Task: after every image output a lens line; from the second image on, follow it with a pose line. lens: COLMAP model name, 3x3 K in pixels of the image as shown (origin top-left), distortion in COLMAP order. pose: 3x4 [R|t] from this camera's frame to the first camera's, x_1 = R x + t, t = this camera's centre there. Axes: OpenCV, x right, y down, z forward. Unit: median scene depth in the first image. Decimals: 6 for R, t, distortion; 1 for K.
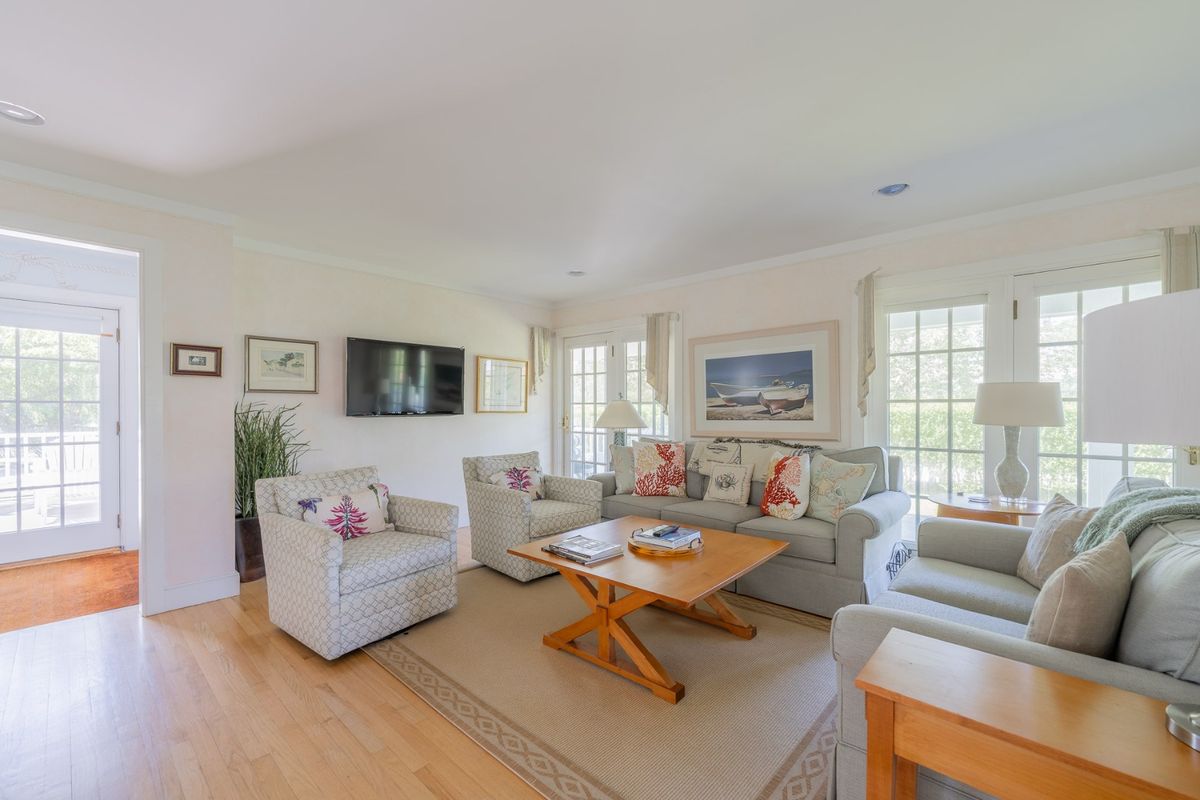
lens RADIAL K [[491.5, 0, 597.0], [0, 491.5, 408.2], [0, 0, 1]] dist [0.010742, -0.000313]
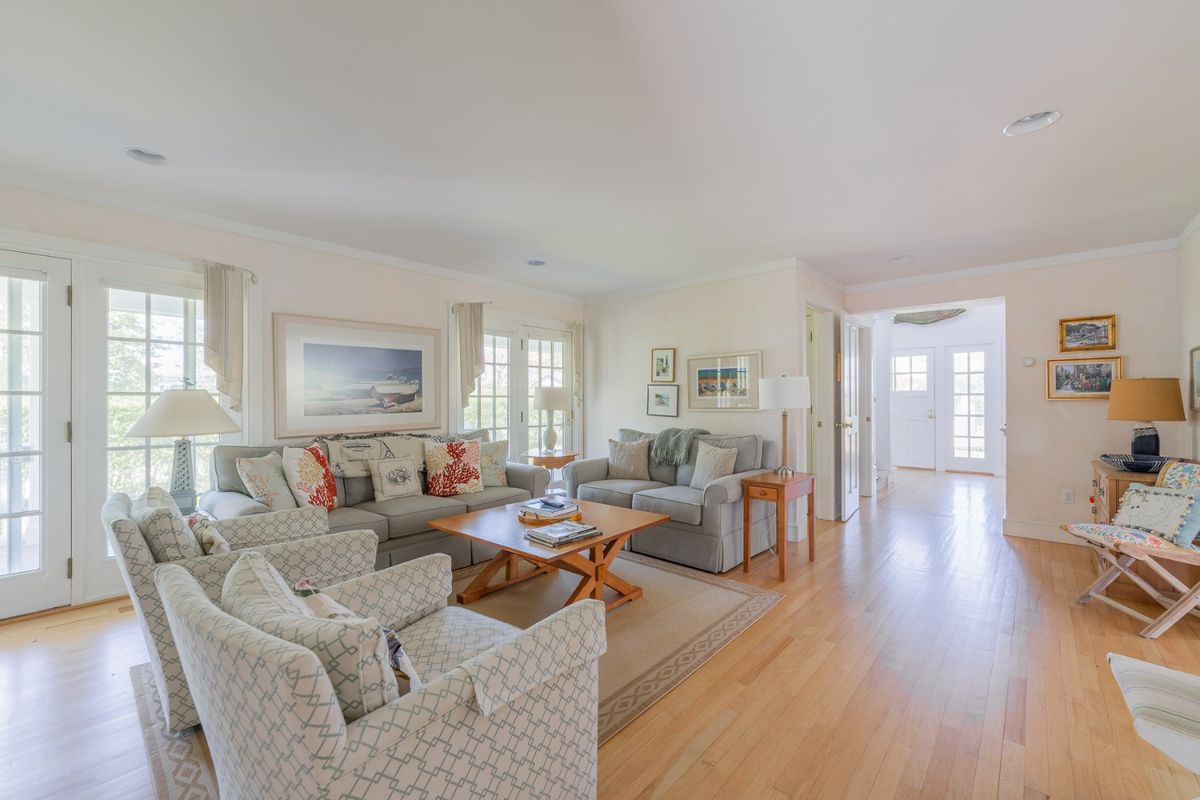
lens RADIAL K [[491.5, 0, 596.5], [0, 491.5, 398.7], [0, 0, 1]] dist [0.010742, -0.000313]
pose [[-0.013200, 0.003808, 0.999906, -0.707063], [0.006854, 0.999970, -0.003718, 0.000763], [-0.999889, 0.006804, -0.013226, 0.604810]]
